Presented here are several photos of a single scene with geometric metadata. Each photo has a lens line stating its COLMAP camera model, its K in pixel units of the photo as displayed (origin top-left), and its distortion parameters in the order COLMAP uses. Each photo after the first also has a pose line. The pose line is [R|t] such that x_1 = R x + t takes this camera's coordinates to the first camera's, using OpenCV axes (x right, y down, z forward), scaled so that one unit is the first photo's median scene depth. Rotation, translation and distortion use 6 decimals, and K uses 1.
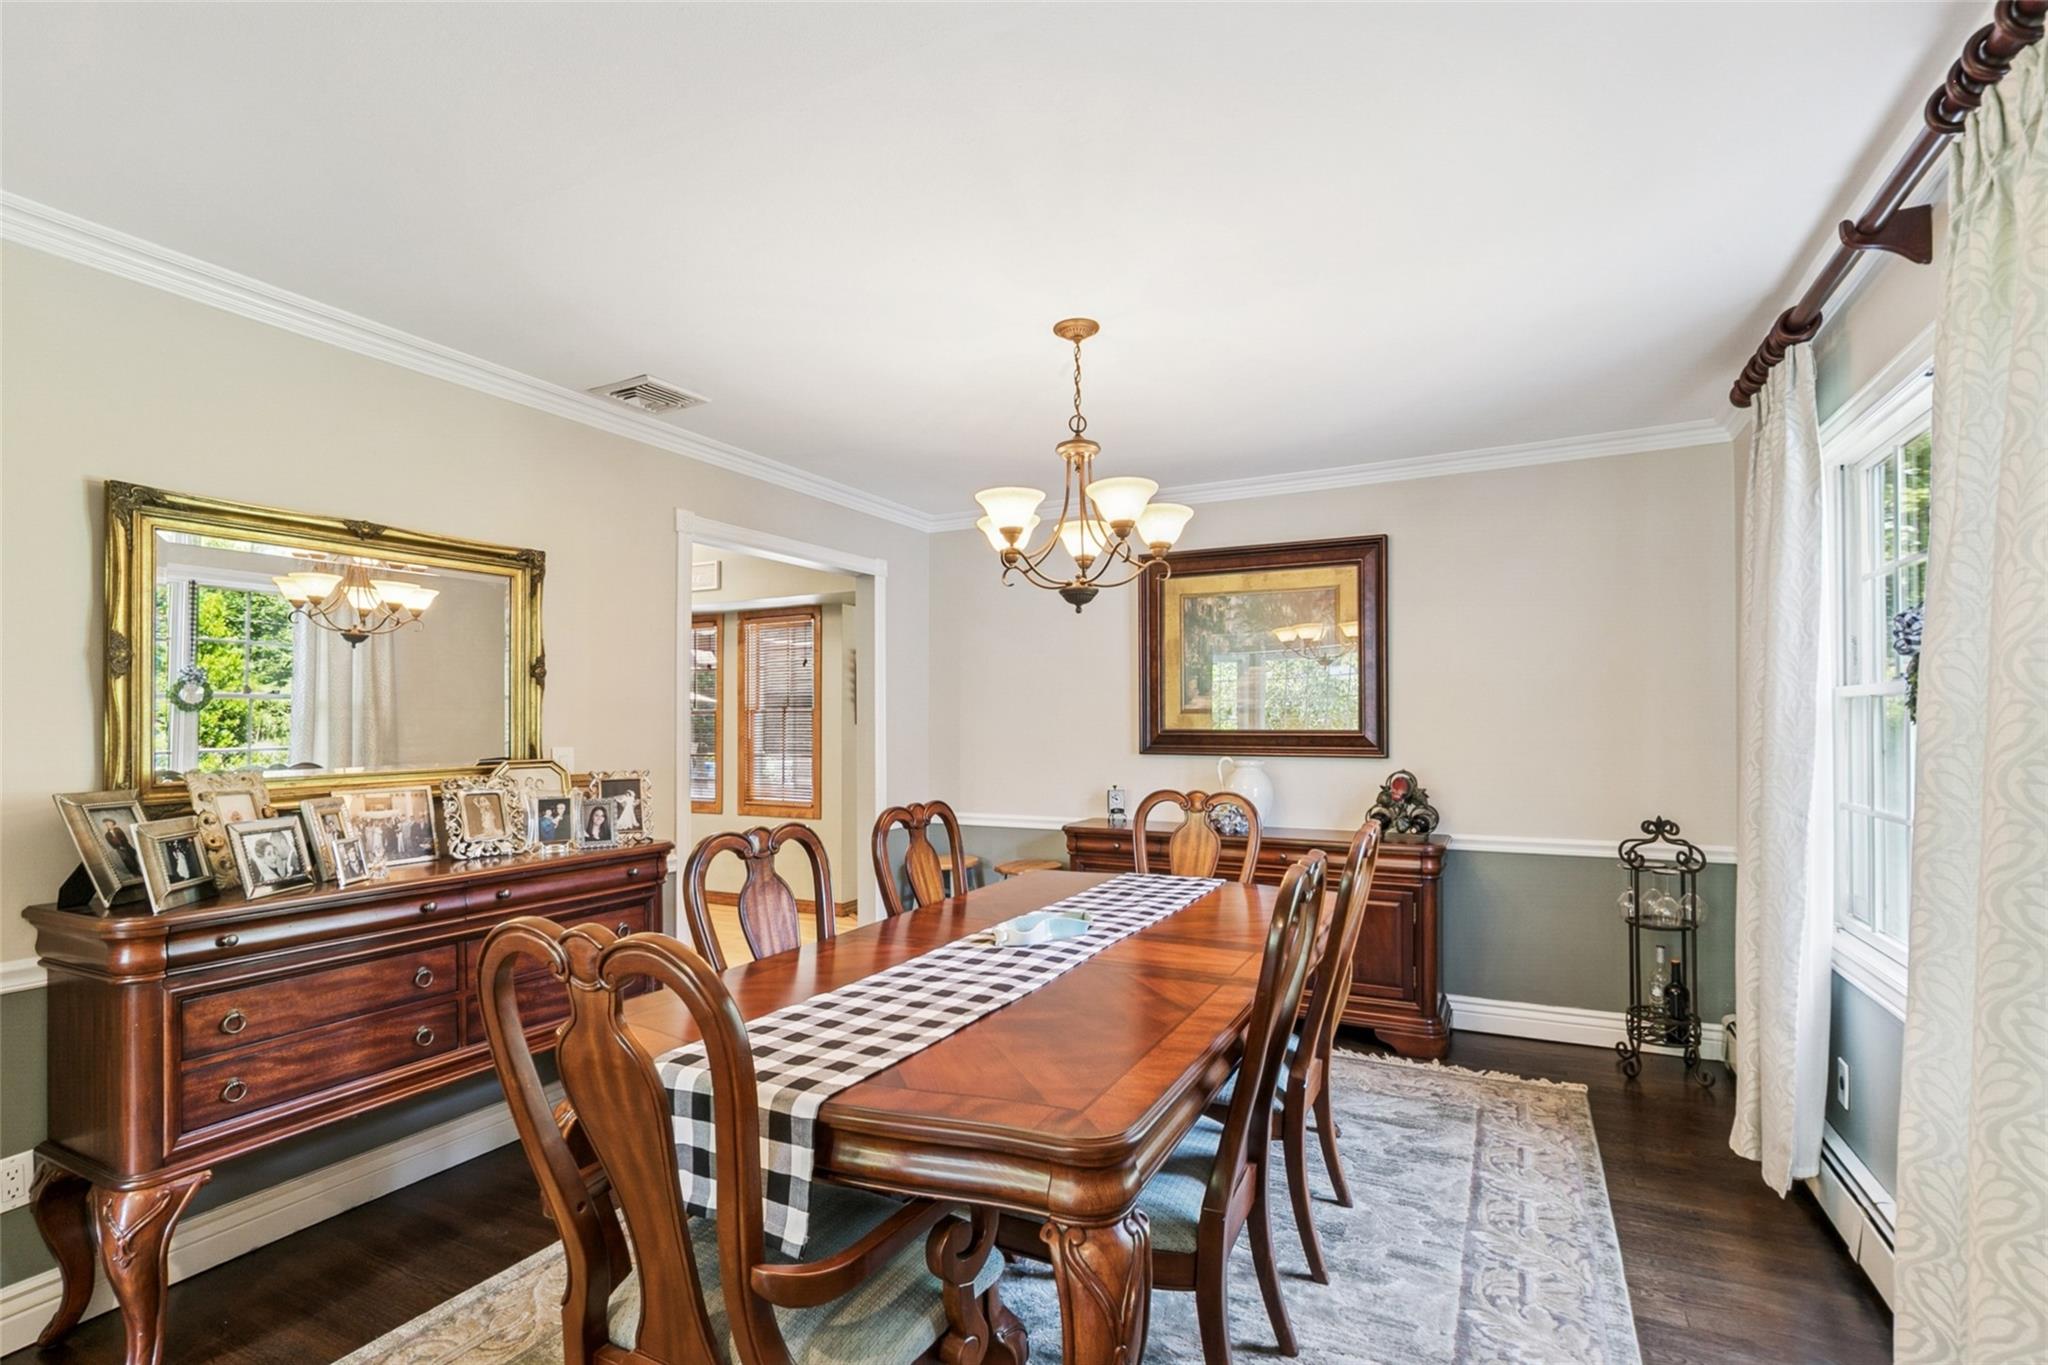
lens RADIAL K [[963.2, 0, 995.8], [0, 963.2, 709.2], [0, 0, 1]] dist [-0.009398, 0.001841]
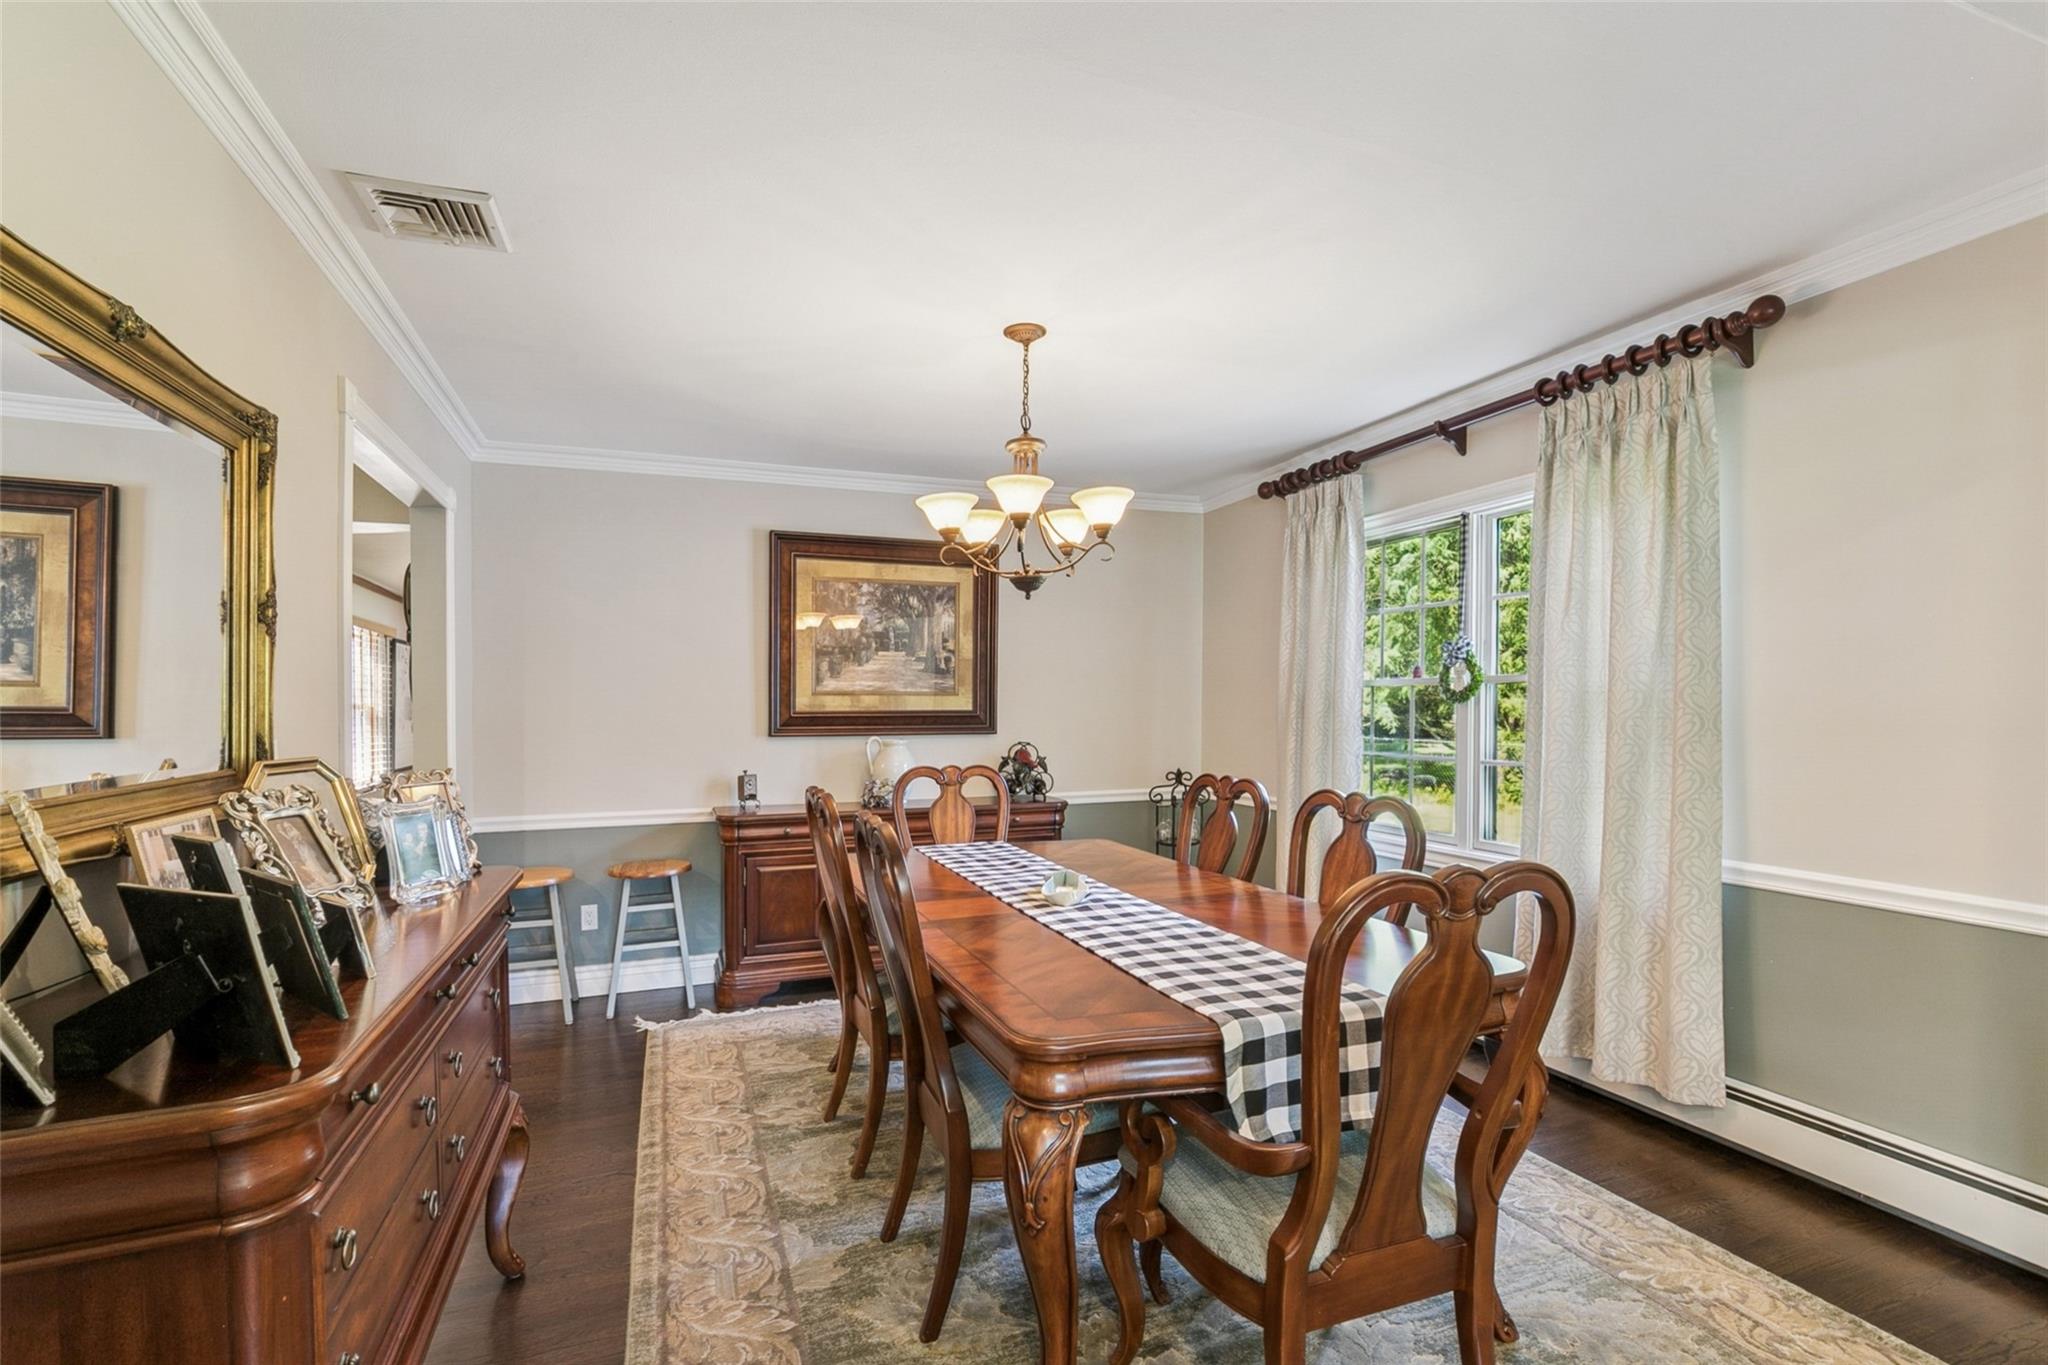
lens RADIAL K [[963.2, 0, 1050.2], [0, 963.2, 714.0], [0, 0, 1]] dist [-0.009398, 0.001841]
pose [[0.653416, -0.006848, 0.756968, -0.480294], [-0.006492, 0.999872, 0.014650, 0.009182], [-0.756971, -0.014487, 0.653288, 0.184812]]
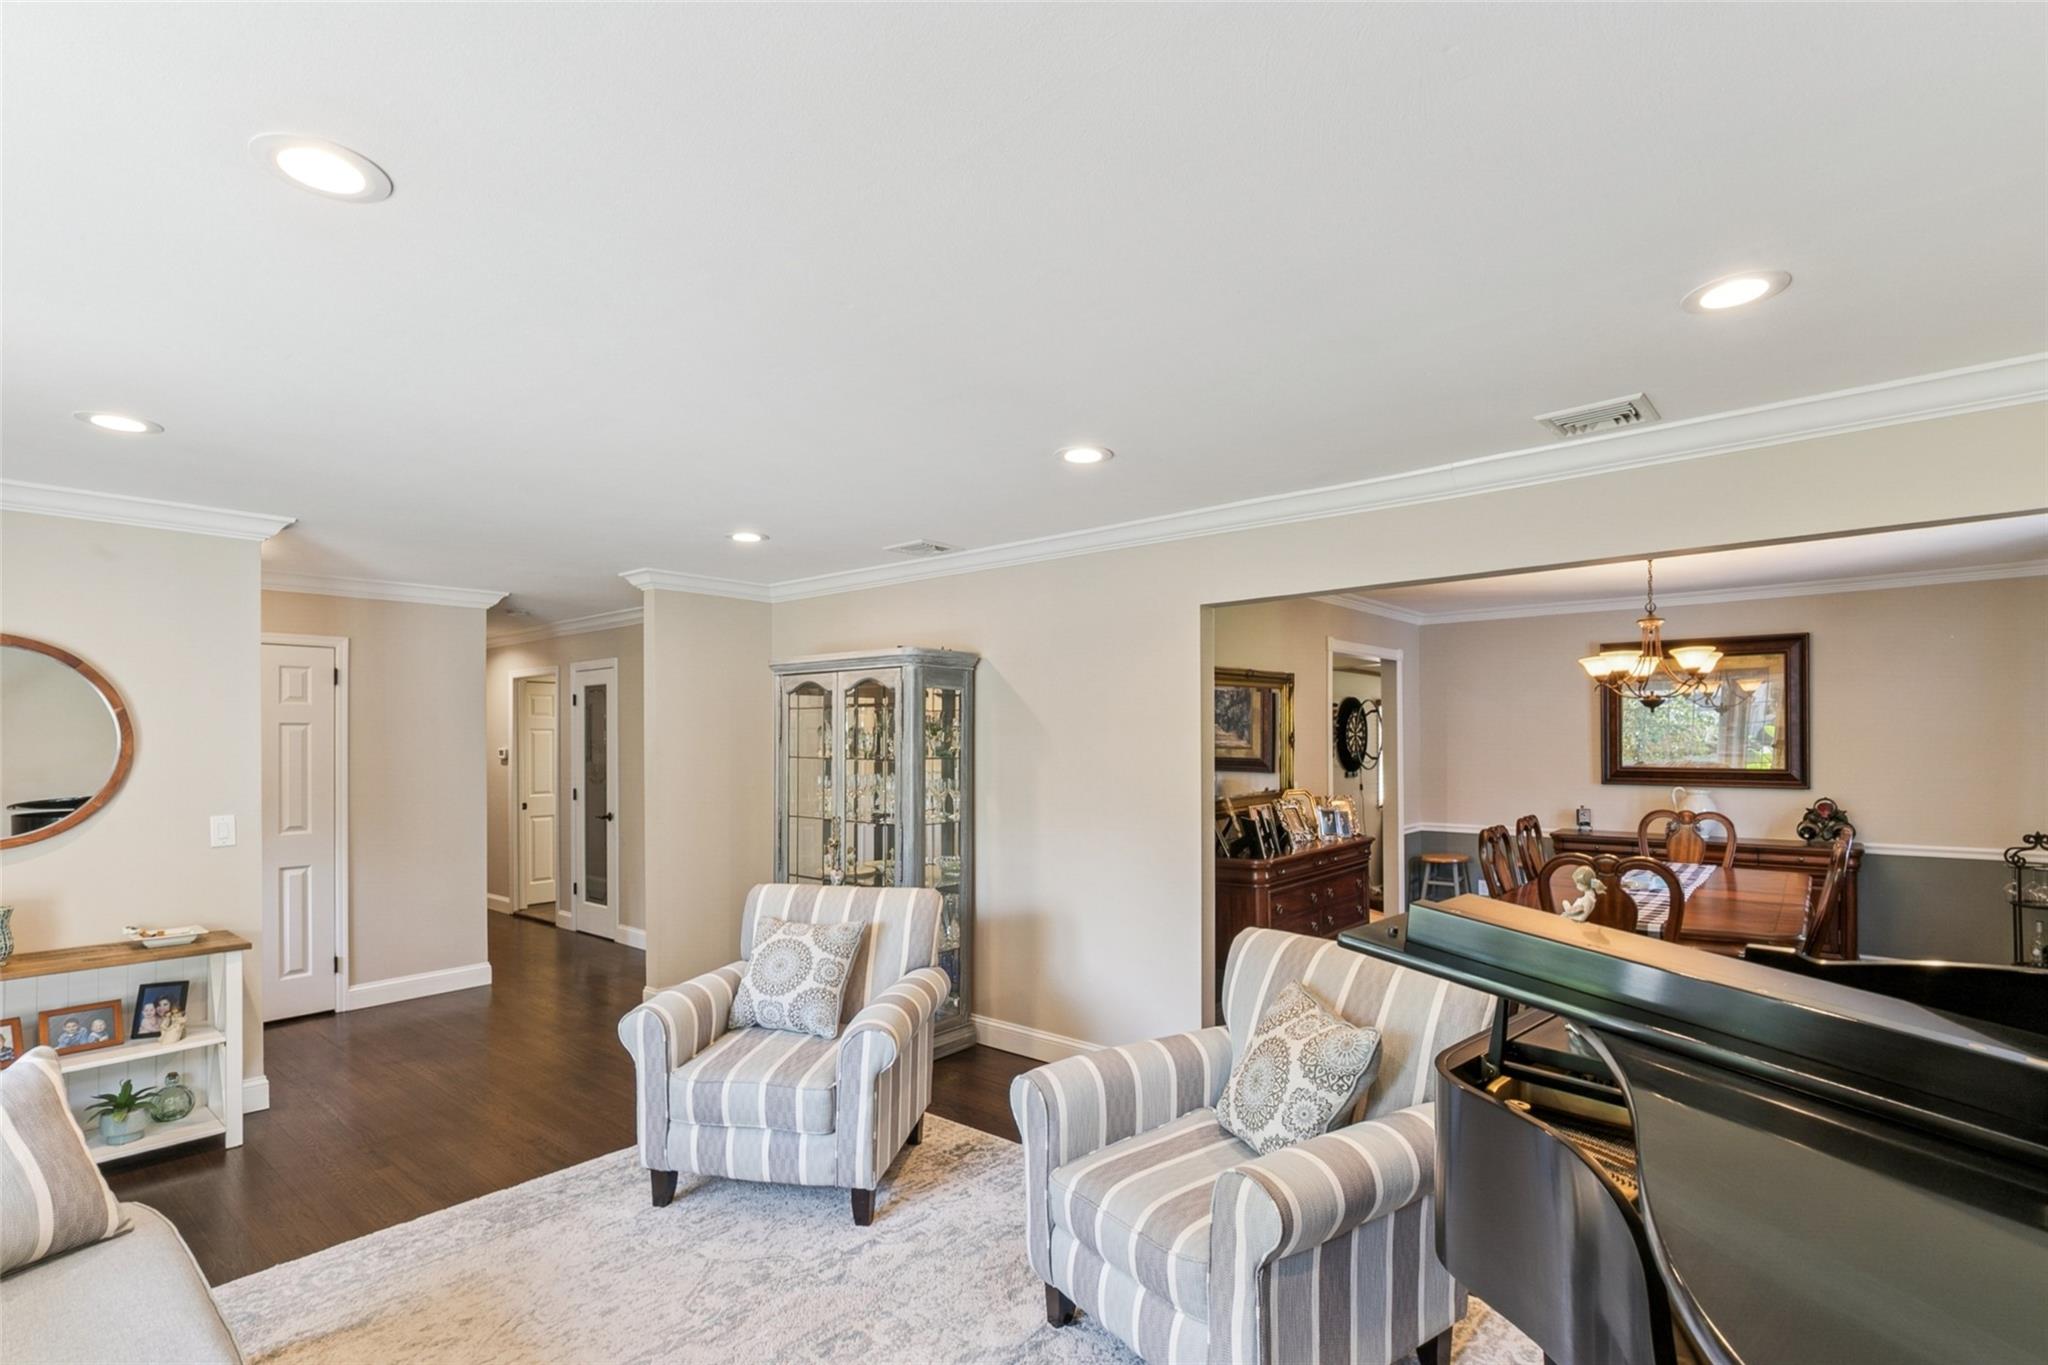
lens RADIAL K [[963.2, 0, 1020.0], [0, 963.2, 723.2], [0, 0, 1]] dist [-0.009398, 0.001841]
pose [[0.975790, -0.008161, -0.218558, -0.455539], [0.008040, 0.999967, -0.001446, -0.057707], [0.218563, -0.000346, 0.975823, -0.689533]]
